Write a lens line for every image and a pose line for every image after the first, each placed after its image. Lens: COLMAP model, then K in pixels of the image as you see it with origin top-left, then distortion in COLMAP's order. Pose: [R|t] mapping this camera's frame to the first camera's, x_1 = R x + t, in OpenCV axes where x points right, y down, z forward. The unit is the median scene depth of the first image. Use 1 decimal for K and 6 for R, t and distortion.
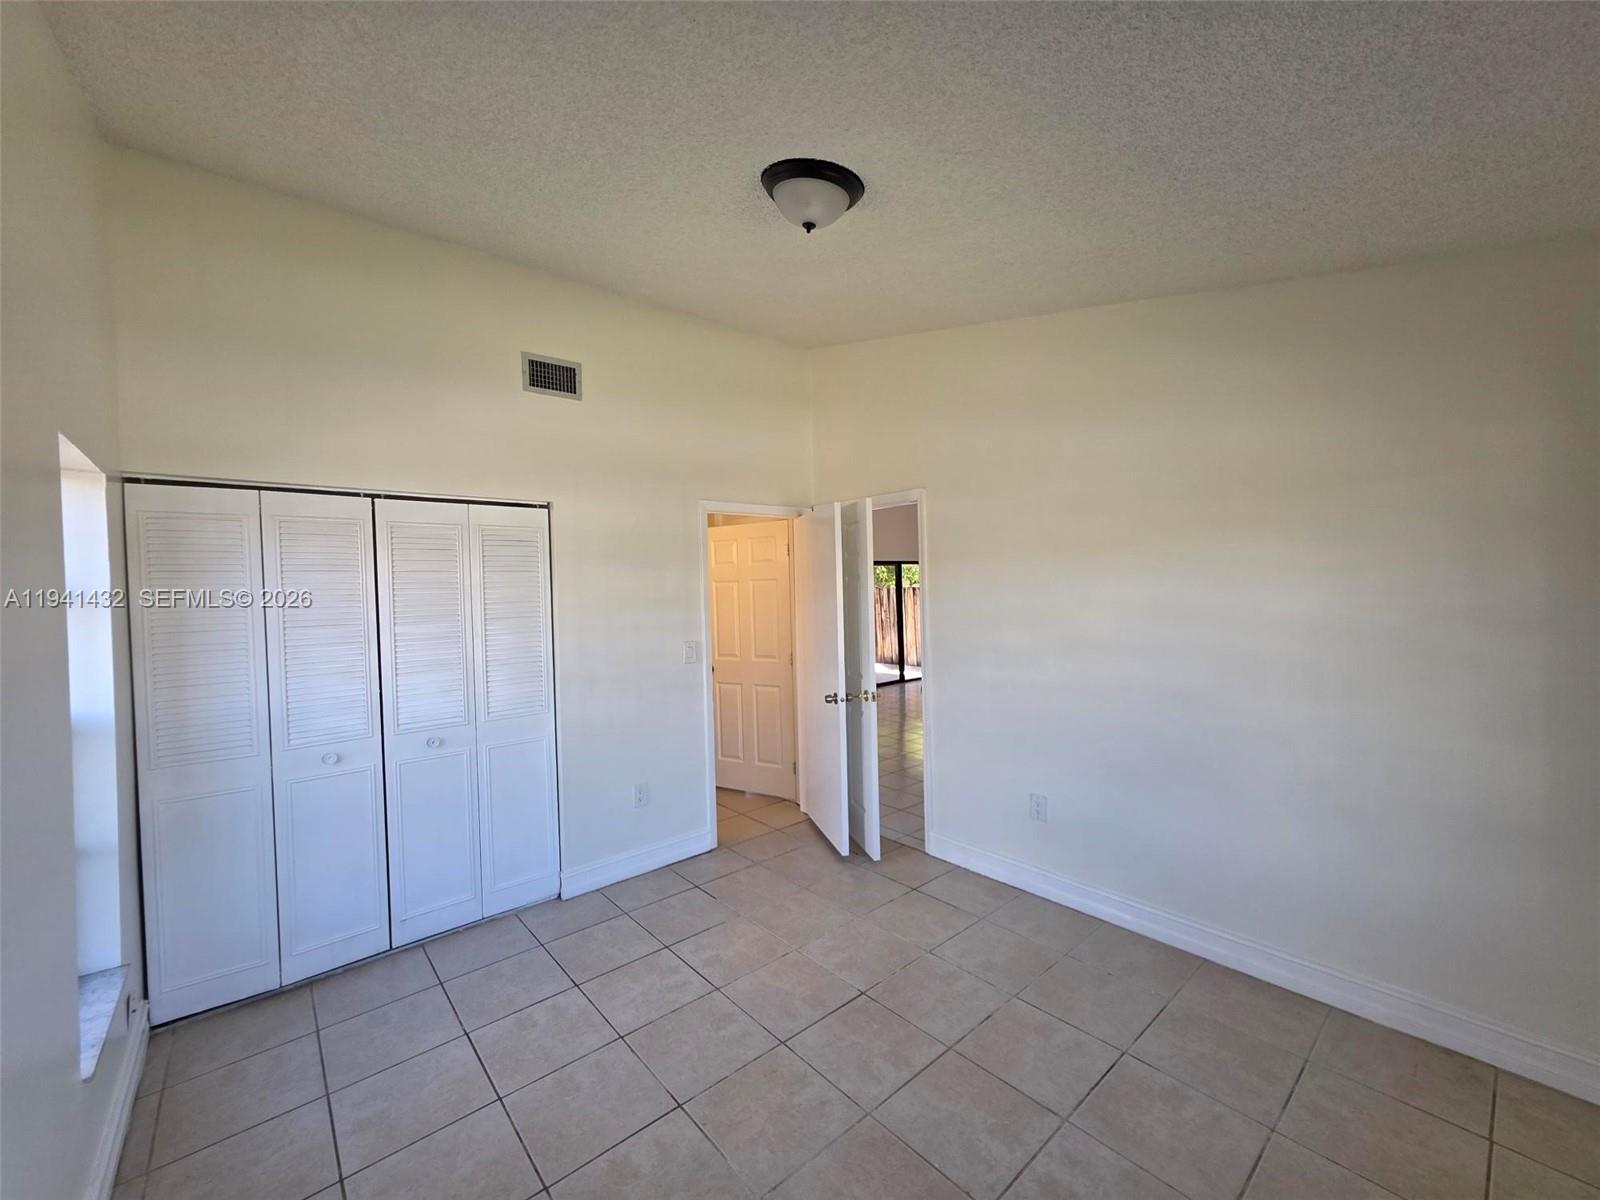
lens RADIAL K [[635.2, 0, 790.0], [0, 635.2, 603.6], [0, 0, 1]] dist [0.003898, -0.000681]
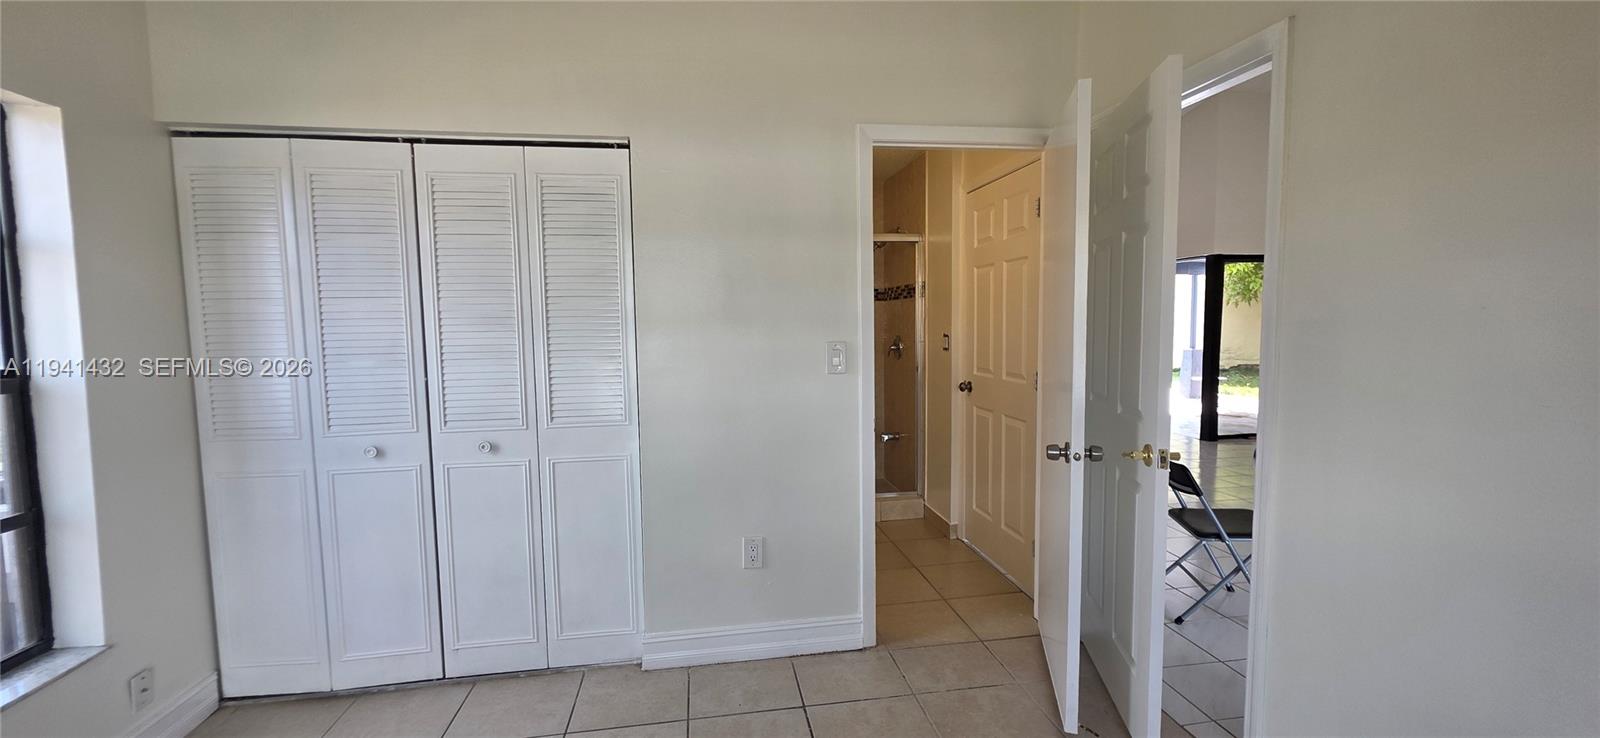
lens RADIAL K [[636.1, 0, 805.0], [0, 636.1, 370.2], [0, 0, 1]] dist [0.002901, -0.000647]
pose [[0.857684, 0.057914, -0.510906, 0.209661], [-0.021507, 0.996808, 0.076890, 0.050521], [0.513728, -0.054959, 0.856191, 0.537260]]
